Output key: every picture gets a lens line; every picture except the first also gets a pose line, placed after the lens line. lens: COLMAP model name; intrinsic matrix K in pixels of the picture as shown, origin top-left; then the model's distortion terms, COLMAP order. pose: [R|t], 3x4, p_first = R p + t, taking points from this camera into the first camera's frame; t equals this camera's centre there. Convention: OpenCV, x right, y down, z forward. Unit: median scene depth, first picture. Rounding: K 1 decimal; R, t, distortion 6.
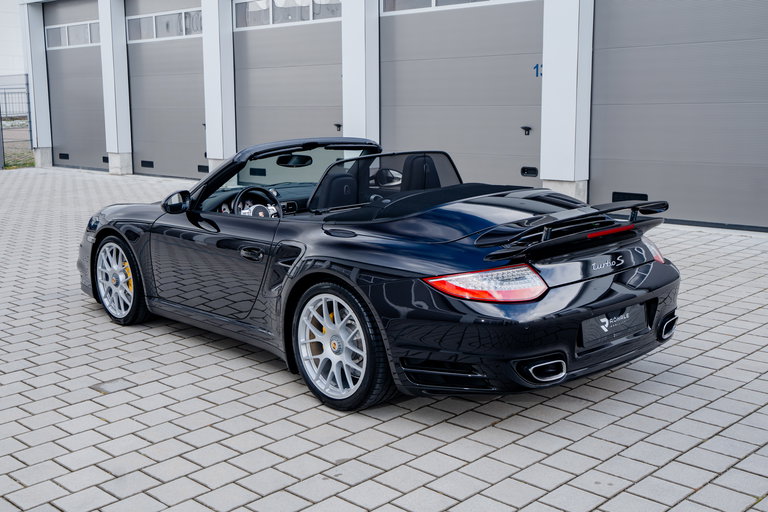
lens RADIAL K [[892.9, 0, 380.5], [0, 892.9, 257.4], [0, 0, 1]] dist [0.056294, 0.000000]
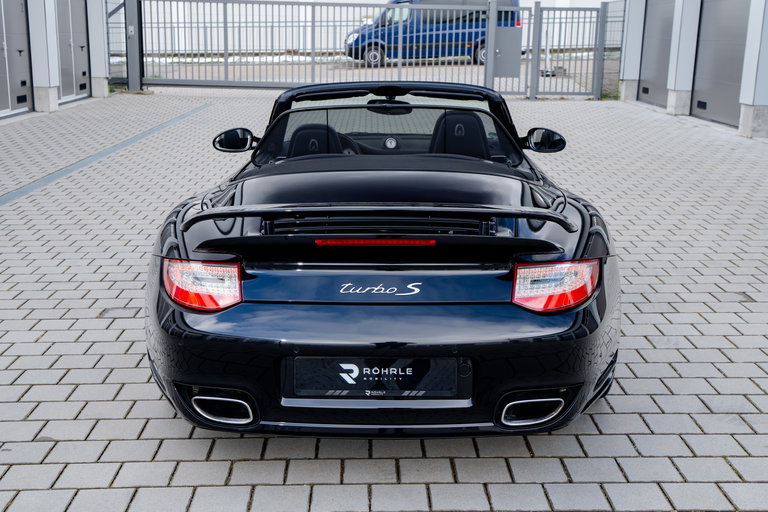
lens RADIAL K [[962.7, 0, 387.3], [0, 962.7, 260.2], [0, 0, 1]] dist [0.043241, 0.000000]
pose [[0.730689, 0.186045, -0.656872, 0.695826], [-0.144836, 0.982495, 0.117158, -0.095770], [0.667170, 0.009533, 0.744844, 0.432151]]
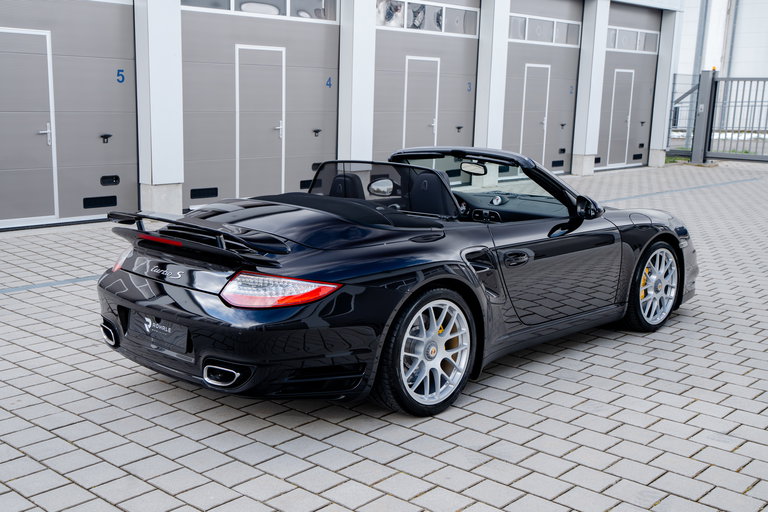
lens RADIAL K [[892.9, 0, 382.9], [0, 892.9, 256.9], [0, 0, 1]] dist [0.056294, 0.000000]
pose [[0.050781, 0.197544, -0.978978, 1.203699], [-0.196772, 0.963007, 0.184115, -0.235907], [0.979133, 0.183285, 0.087773, 1.087596]]
